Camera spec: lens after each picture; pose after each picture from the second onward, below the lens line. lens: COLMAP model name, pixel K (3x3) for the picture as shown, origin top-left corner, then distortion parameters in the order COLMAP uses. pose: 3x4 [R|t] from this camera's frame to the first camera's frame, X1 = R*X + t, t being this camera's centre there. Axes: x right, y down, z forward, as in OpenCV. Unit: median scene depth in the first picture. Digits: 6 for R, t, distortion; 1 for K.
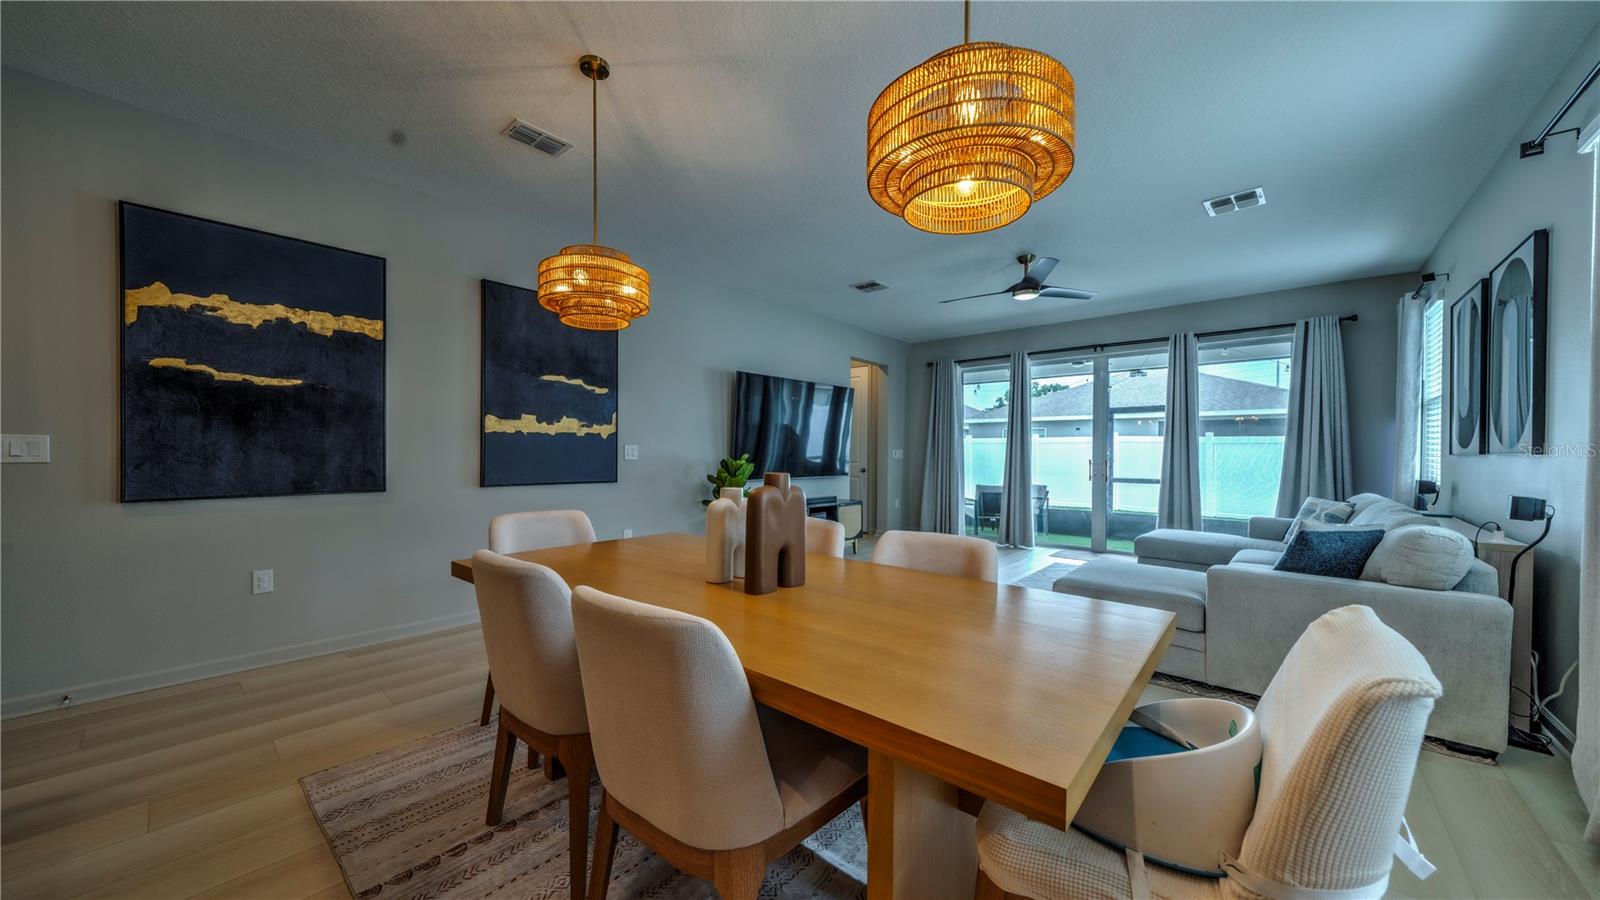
lens RADIAL K [[551.2, 0, 802.4], [0, 551.2, 456.5], [0, 0, 1]] dist [0.000003, 0.000061]
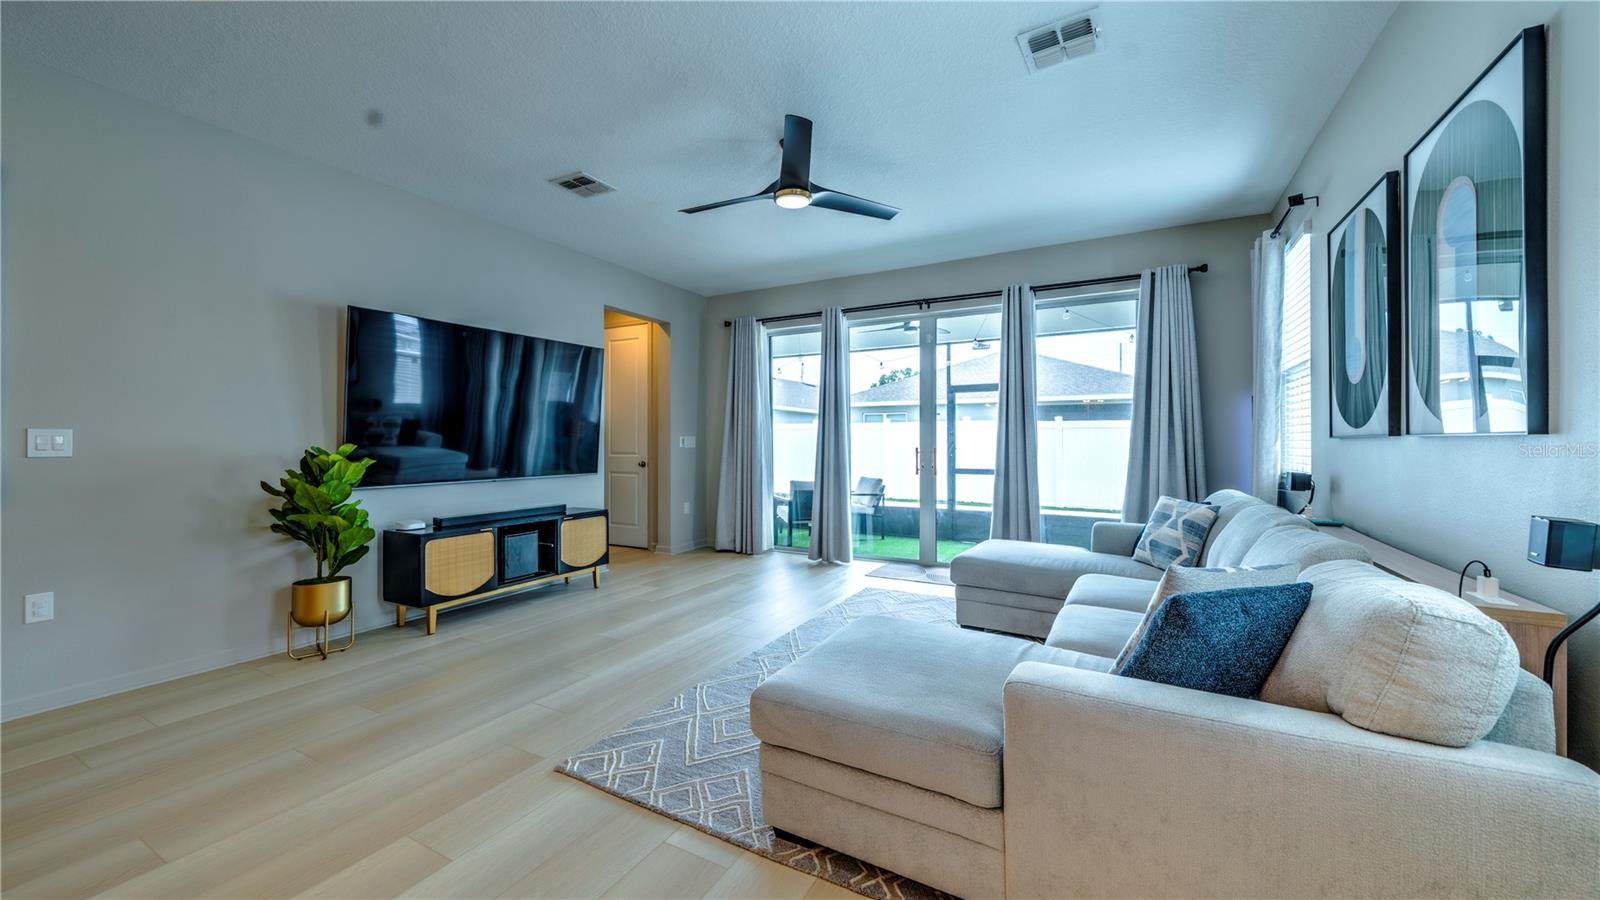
lens RADIAL K [[591.7, 0, 799.7], [0, 591.7, 438.7], [0, 0, 1]] dist [0.002106, 0.000106]
pose [[0.977293, -0.005512, 0.211820, 0.232509], [0.007825, 0.999919, -0.010080, 0.000633], [-0.211747, 0.011509, 0.977257, 0.273726]]
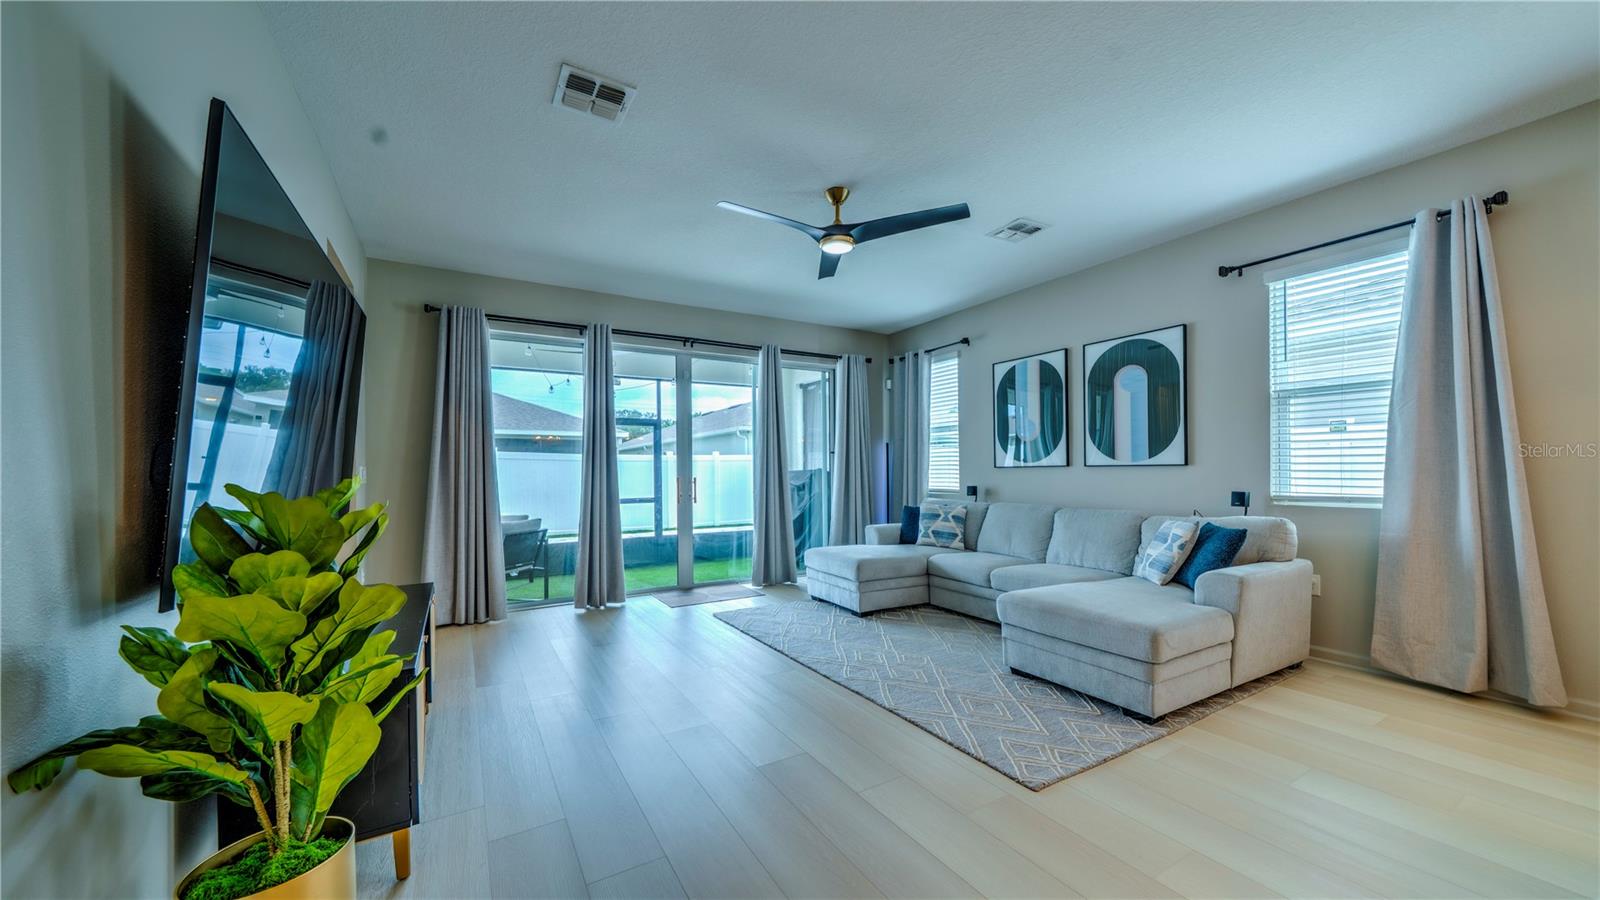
lens RADIAL K [[562.9, 0, 776.9], [0, 562.9, 467.5], [0, 0, 1]] dist [0.000266, 0.000017]
pose [[0.324700, -0.001273, 0.945816, -0.278797], [0.016809, 0.999849, -0.004424, -0.003663], [-0.945668, 0.017334, 0.324673, 0.753362]]
